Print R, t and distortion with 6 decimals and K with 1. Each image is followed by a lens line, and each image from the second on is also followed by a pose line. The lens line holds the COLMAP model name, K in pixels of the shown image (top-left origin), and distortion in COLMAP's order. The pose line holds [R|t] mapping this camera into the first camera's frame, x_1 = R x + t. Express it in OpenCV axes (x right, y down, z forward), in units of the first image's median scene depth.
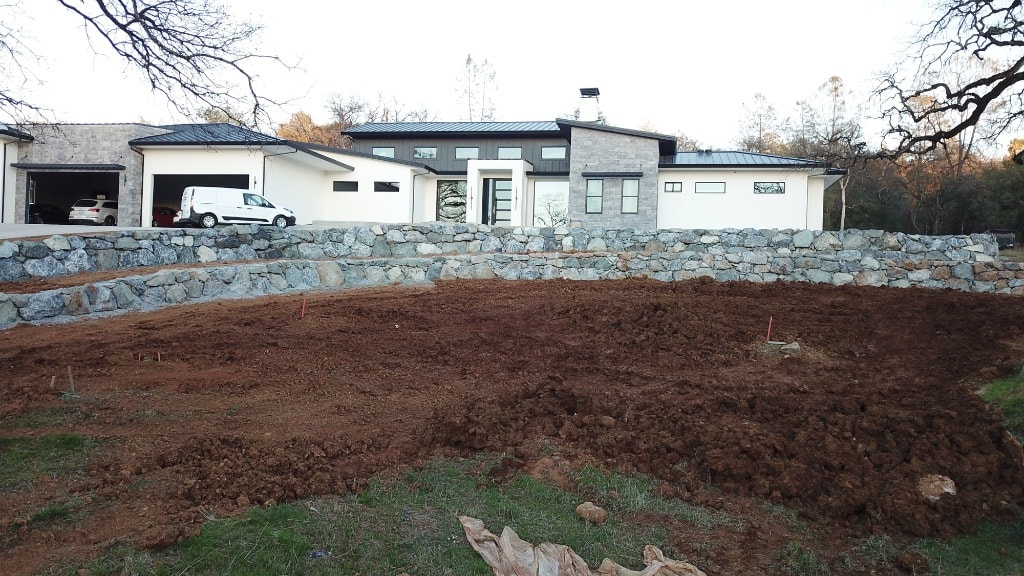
lens RADIAL K [[798.2, 0, 472.3], [0, 798.2, 287.2], [0, 0, 1]] dist [0.000179, -0.004213]
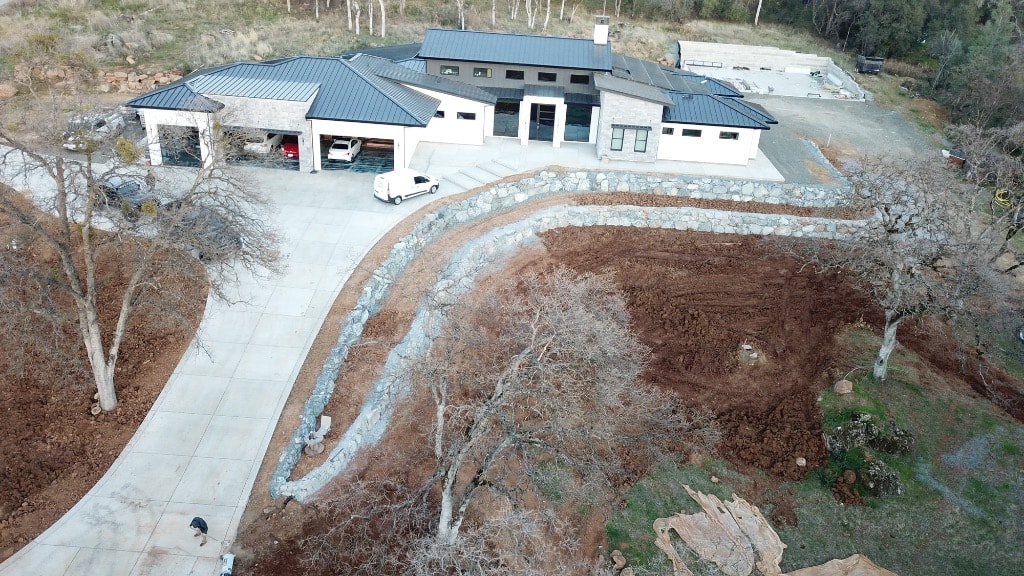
lens RADIAL K [[798.2, 0, 472.3], [0, 798.2, 287.2], [0, 0, 1]] dist [0.000179, -0.004213]
pose [[0.989295, -0.054061, 0.135545, -0.408327], [-0.008519, 0.905869, 0.423472, -0.601026], [-0.145679, -0.420094, 0.895711, -0.517187]]
